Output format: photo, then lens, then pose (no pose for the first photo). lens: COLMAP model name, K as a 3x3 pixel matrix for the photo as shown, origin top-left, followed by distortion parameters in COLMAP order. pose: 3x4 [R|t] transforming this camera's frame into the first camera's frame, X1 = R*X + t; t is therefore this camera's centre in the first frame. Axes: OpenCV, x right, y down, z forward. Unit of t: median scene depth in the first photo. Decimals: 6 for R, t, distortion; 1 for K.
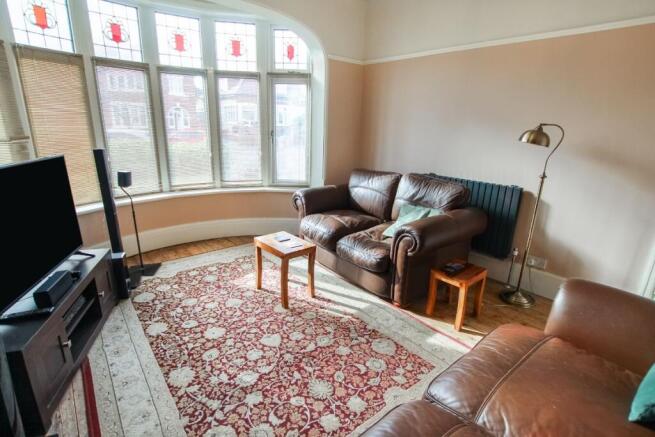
lens RADIAL K [[325.1, 0, 325.0], [0, 325.1, 223.0], [0, 0, 1]] dist [-0.000760, -0.000281]
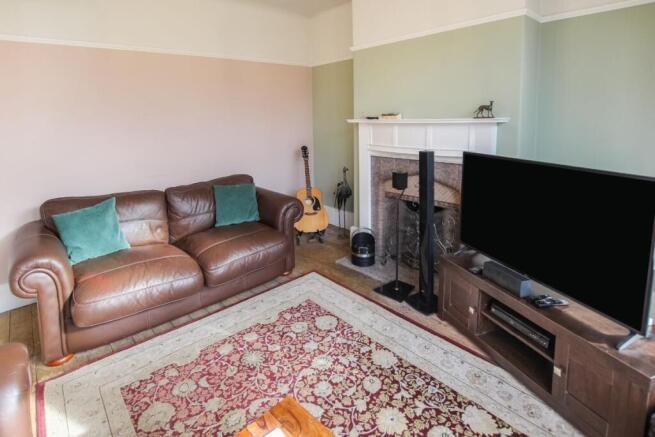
lens RADIAL K [[325.1, 0, 330.6], [0, 325.1, 214.6], [0, 0, 1]] dist [-0.000760, -0.000281]
pose [[-0.998238, 0.016472, -0.057005, -0.209863], [-0.018064, 0.830742, 0.556365, -0.488961], [0.056521, 0.556414, -0.828980, 1.566222]]
